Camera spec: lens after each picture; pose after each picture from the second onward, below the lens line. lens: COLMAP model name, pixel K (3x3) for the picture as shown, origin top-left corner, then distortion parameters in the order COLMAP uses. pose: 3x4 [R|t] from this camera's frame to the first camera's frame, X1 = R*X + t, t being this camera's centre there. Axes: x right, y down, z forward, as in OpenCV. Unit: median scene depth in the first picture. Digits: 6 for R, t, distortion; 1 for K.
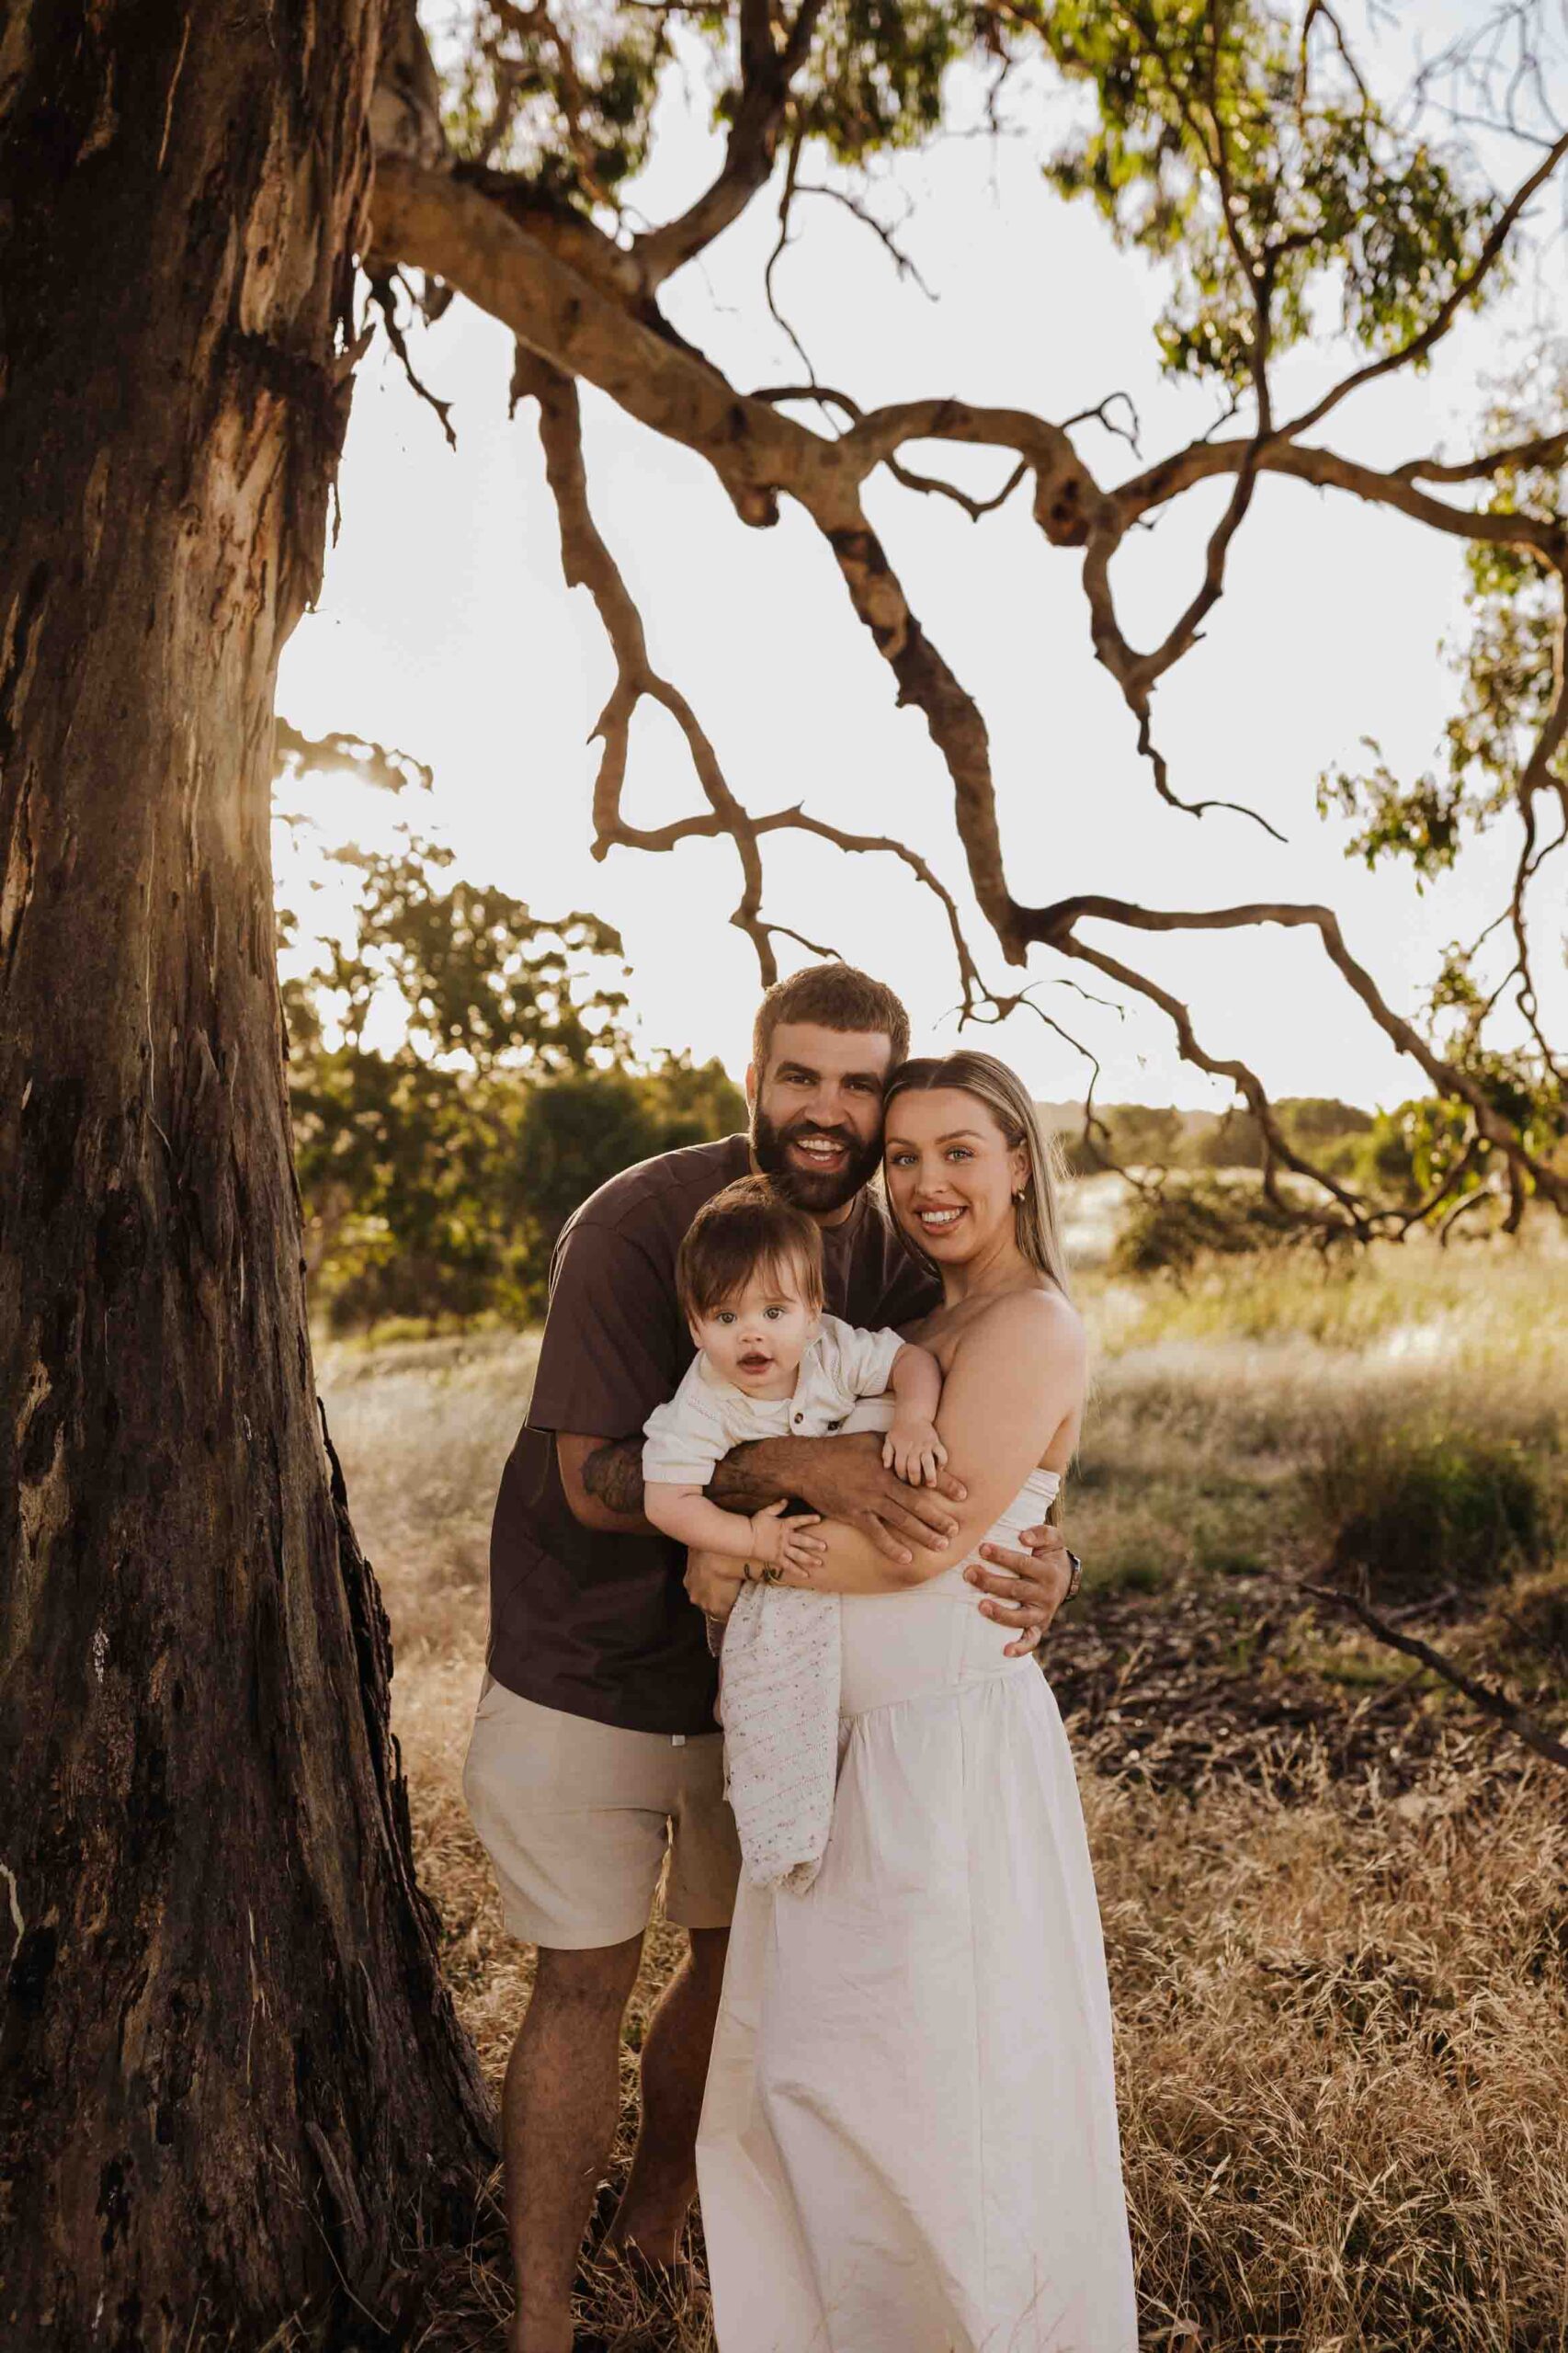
lens RADIAL K [[2226.8, 0, 775.8], [0, 2226.8, 1179.0], [0, 0, 1]] dist [0.000021, 0.008783]
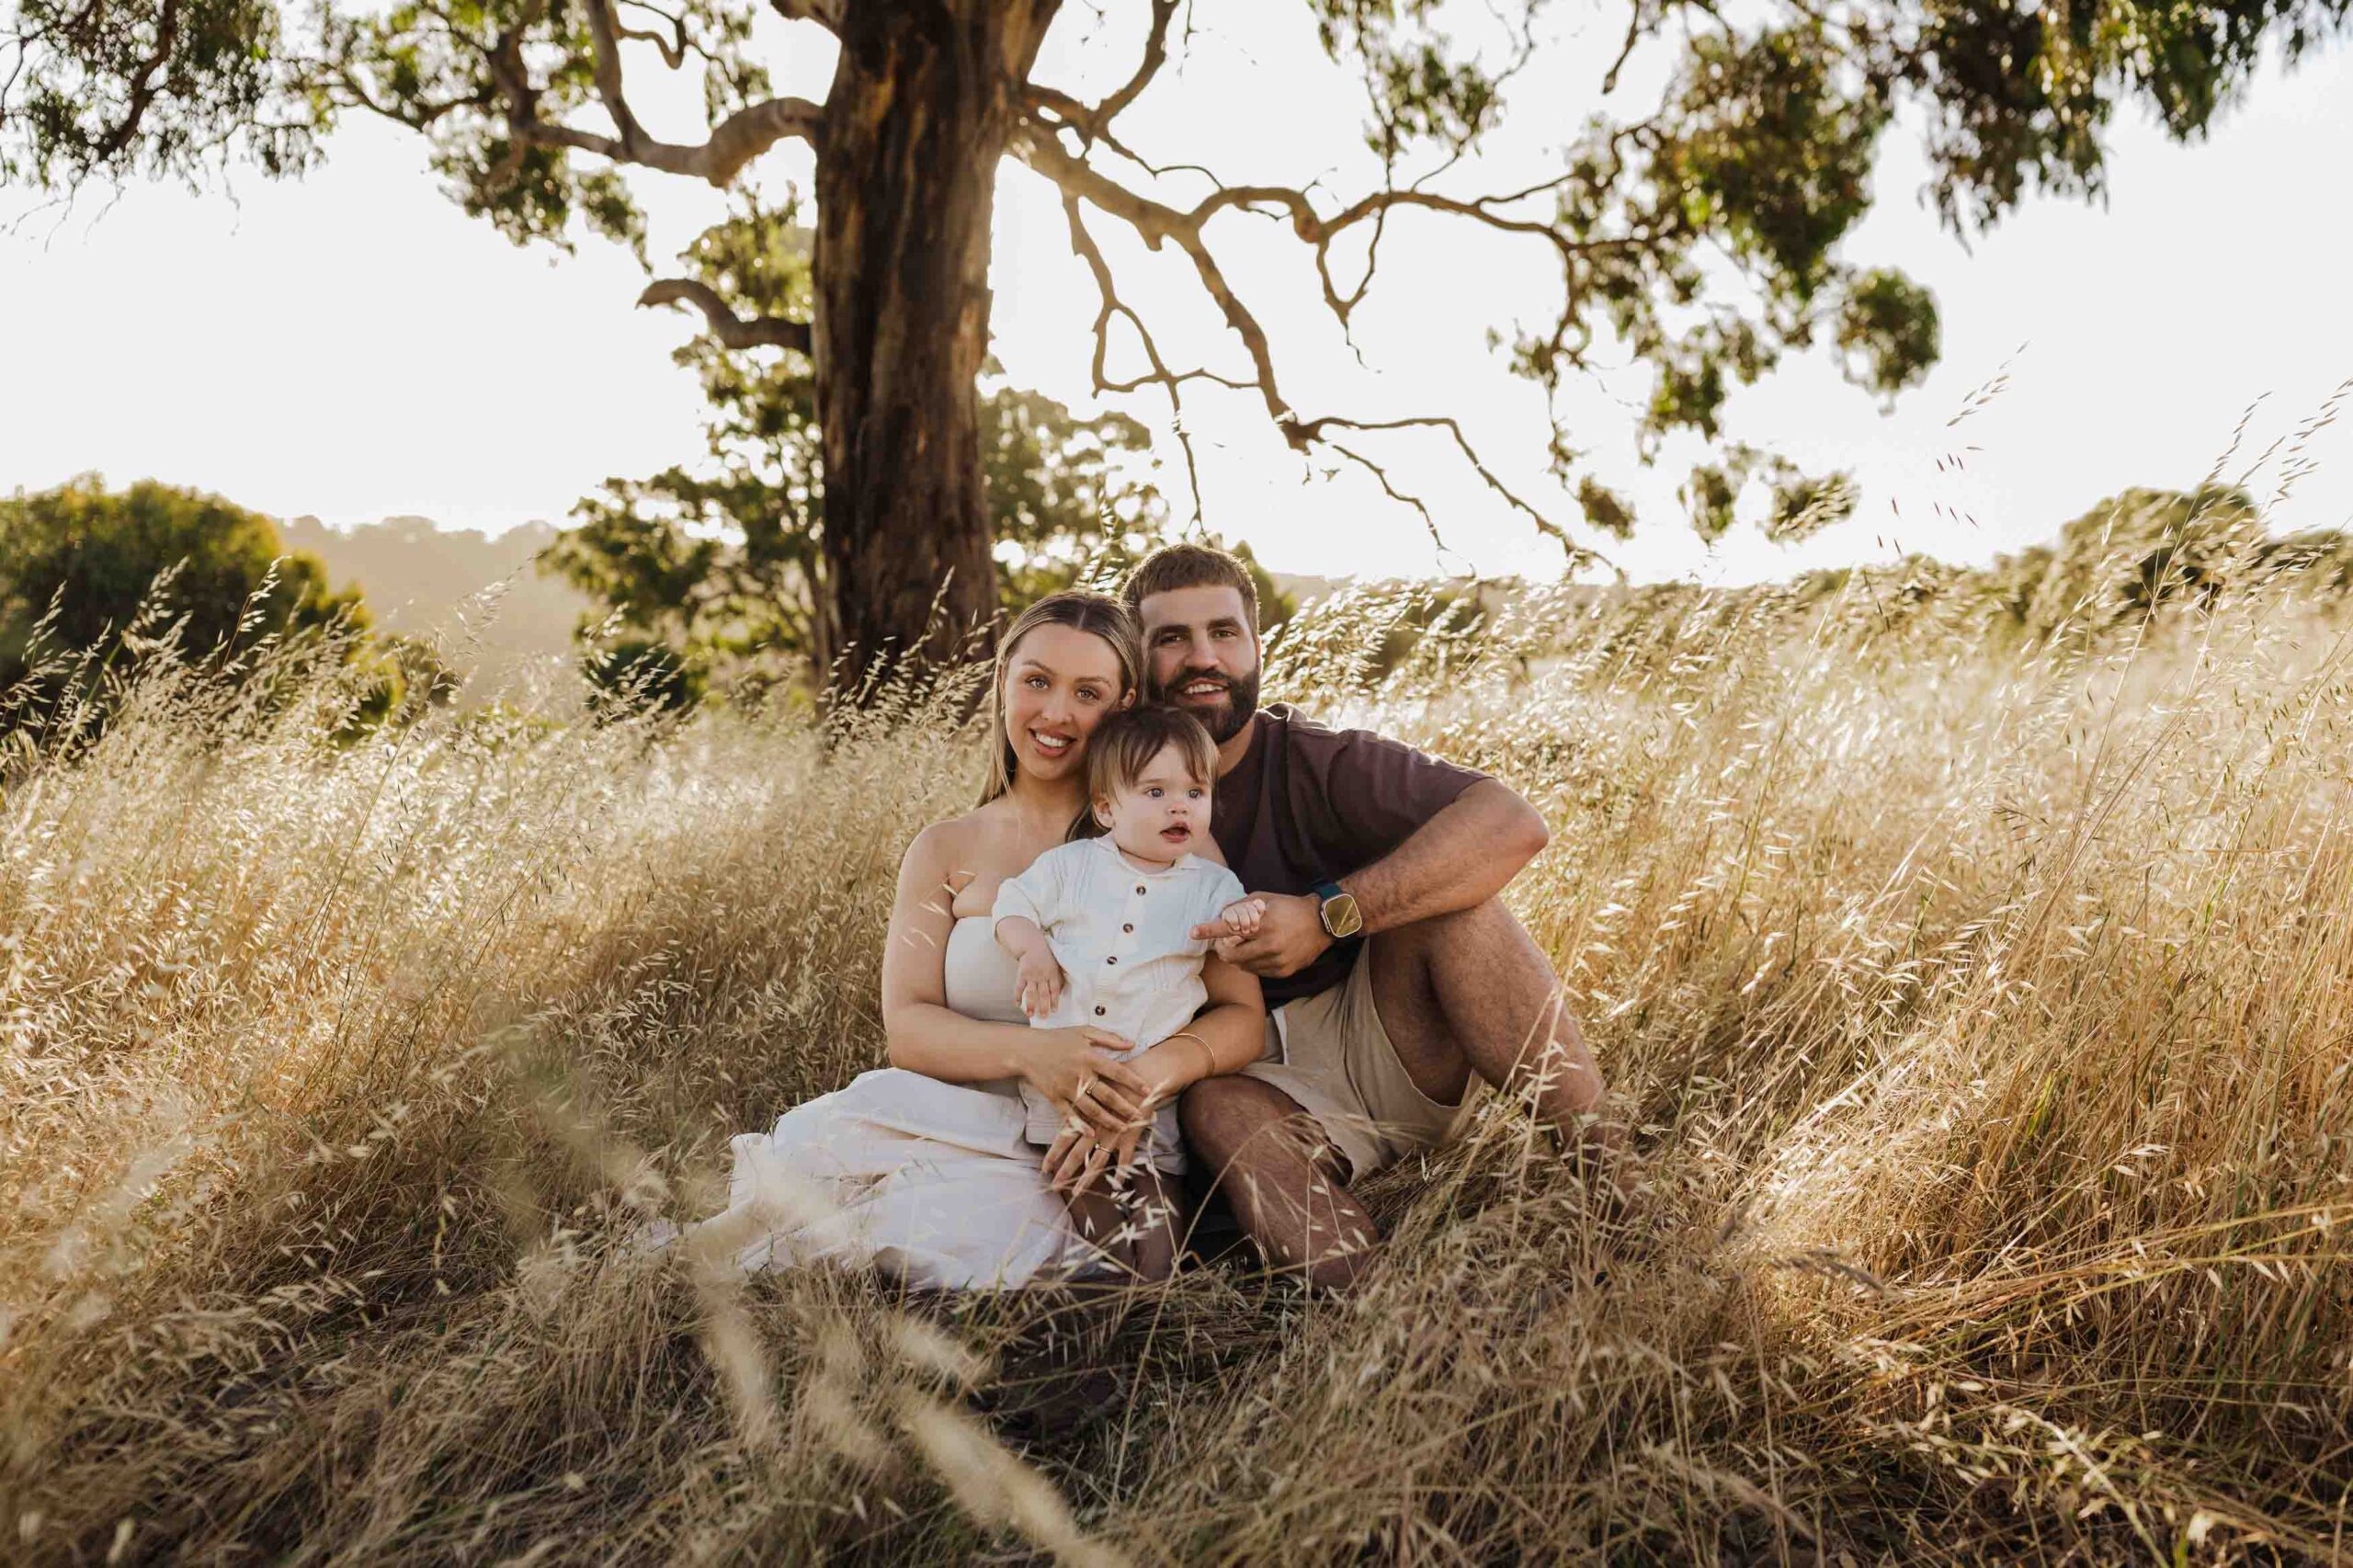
lens RADIAL K [[2231.8, 0, 1184.1], [0, 2231.8, 809.7], [0, 0, 1]] dist [0.009549, 0.003189]
pose [[0.997819, -0.017379, -0.063687, 0.135695], [0.021222, 0.997963, 0.060165, 0.110569], [0.062511, -0.061386, 0.996155, -1.100205]]
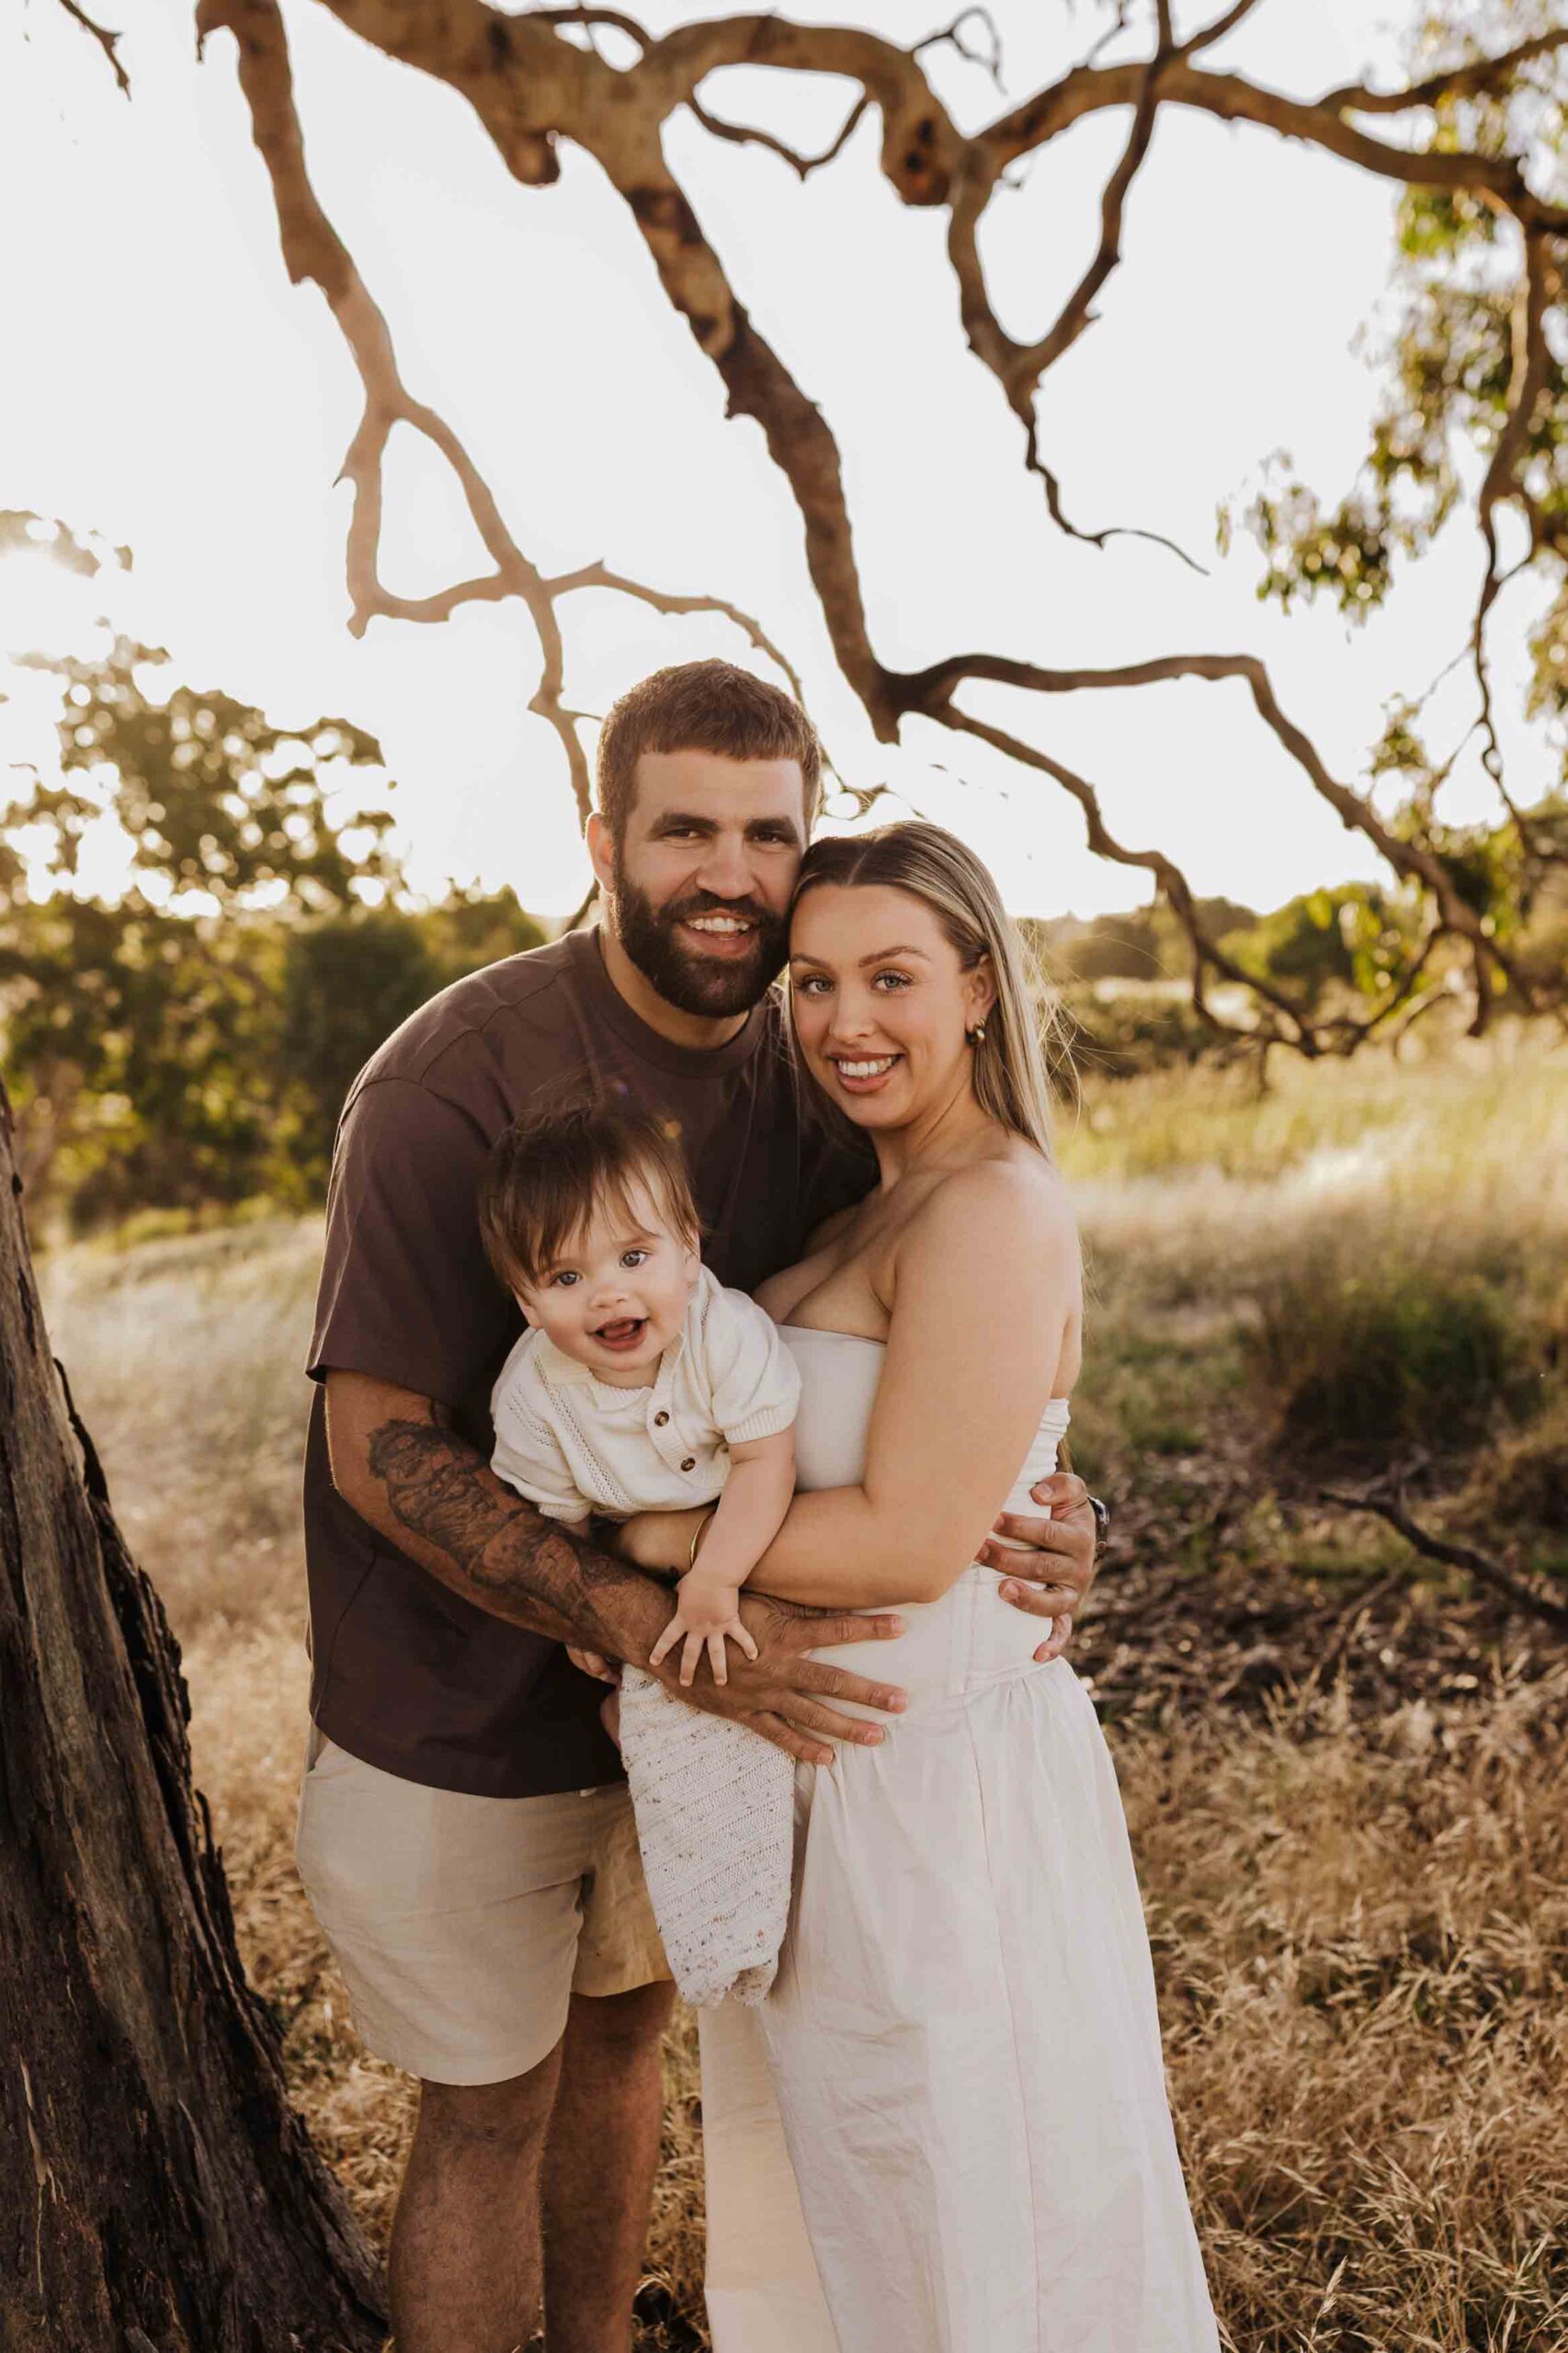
lens RADIAL K [[2546.5, 0, 855.0], [0, 2546.5, 1289.7], [0, 0, 1]] dist [0.008211, -0.016335]
pose [[0.992755, -0.068062, 0.099021, -0.010420], [0.057017, 0.992251, 0.110391, -0.001509], [-0.105768, -0.103946, 0.988943, 0.059364]]
